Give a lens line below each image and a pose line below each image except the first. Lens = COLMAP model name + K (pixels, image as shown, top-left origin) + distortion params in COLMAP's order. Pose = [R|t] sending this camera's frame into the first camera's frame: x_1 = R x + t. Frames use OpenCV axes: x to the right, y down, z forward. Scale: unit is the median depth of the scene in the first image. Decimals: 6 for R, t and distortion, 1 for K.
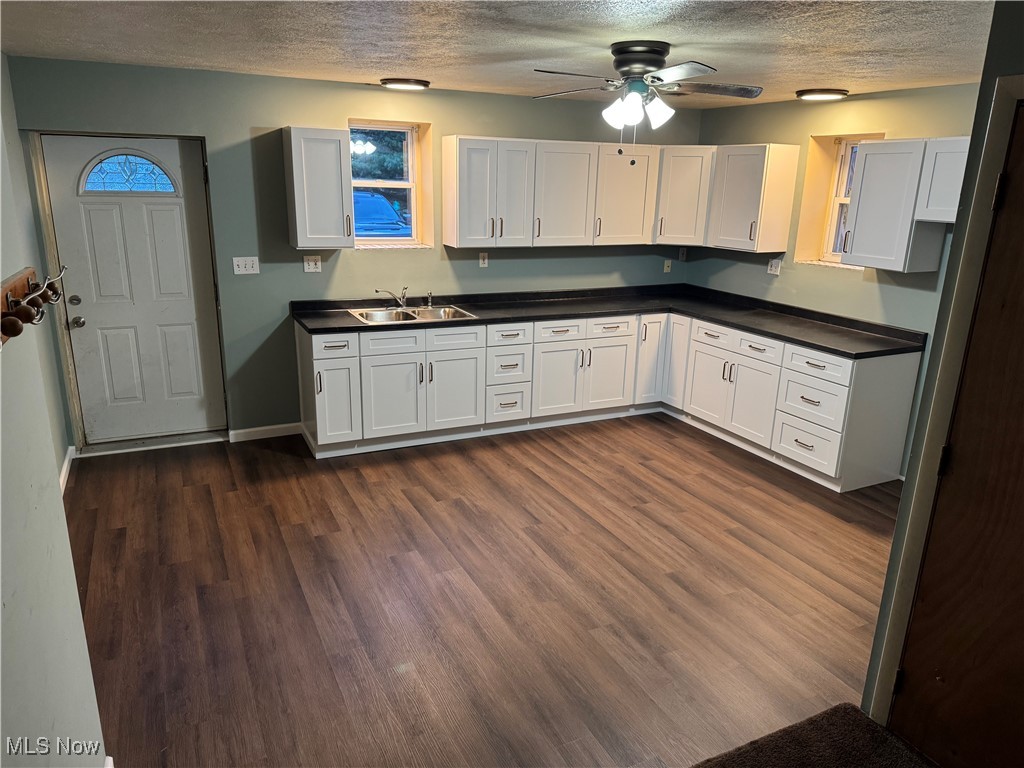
lens RADIAL K [[716.8, 0, 516.0], [0, 716.8, 383.7], [0, 0, 1]] dist [0.130226, -0.215100]
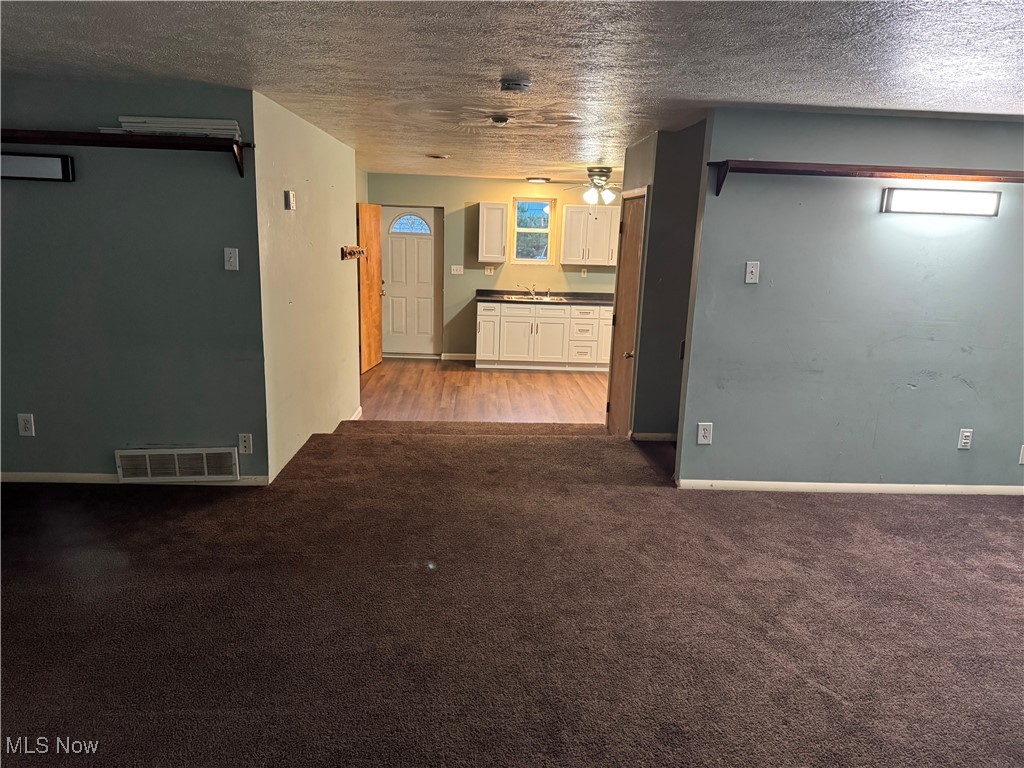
lens RADIAL K [[716.8, 0, 516.0], [0, 716.8, 383.7], [0, 0, 1]] dist [0.130226, -0.215100]
pose [[0.919717, 0.089272, -0.382296, 0.546543], [-0.116721, 0.991947, -0.049170, 0.220280], [0.374828, 0.089845, 0.922731, -0.717132]]
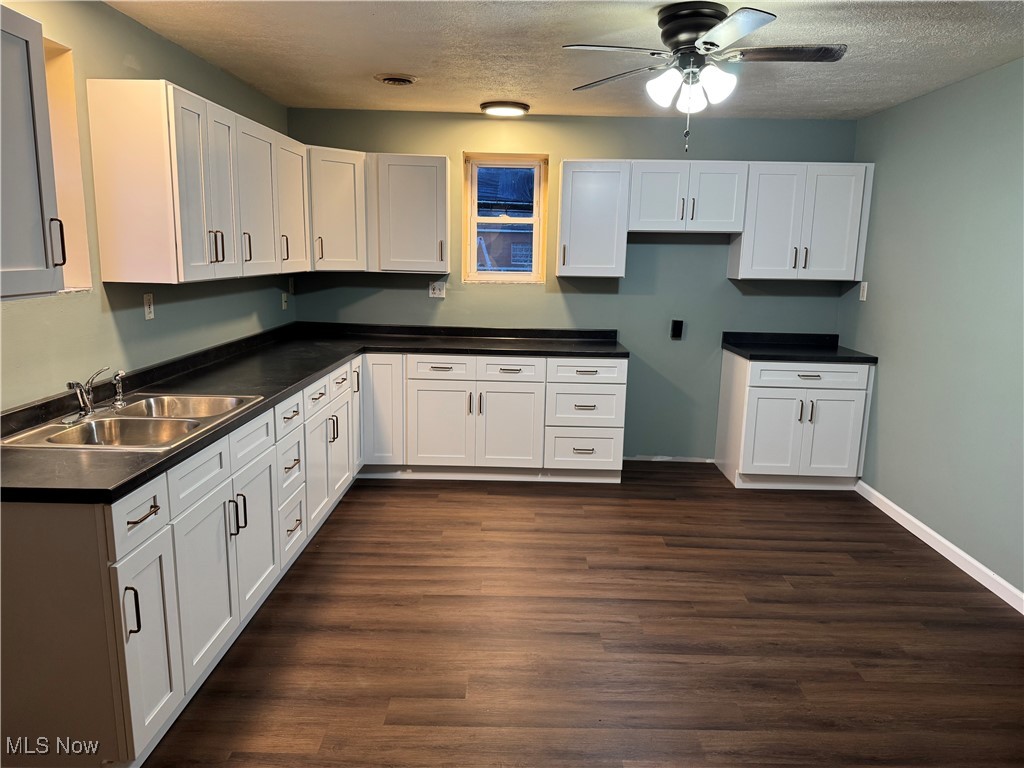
lens RADIAL K [[716.8, 0, 516.0], [0, 716.8, 383.7], [0, 0, 1]] dist [0.130226, -0.215100]
pose [[0.444258, -0.178634, 0.877909, -0.477659], [0.231837, 0.969464, 0.079944, -0.102315], [-0.865382, 0.168016, 0.472106, 0.541664]]
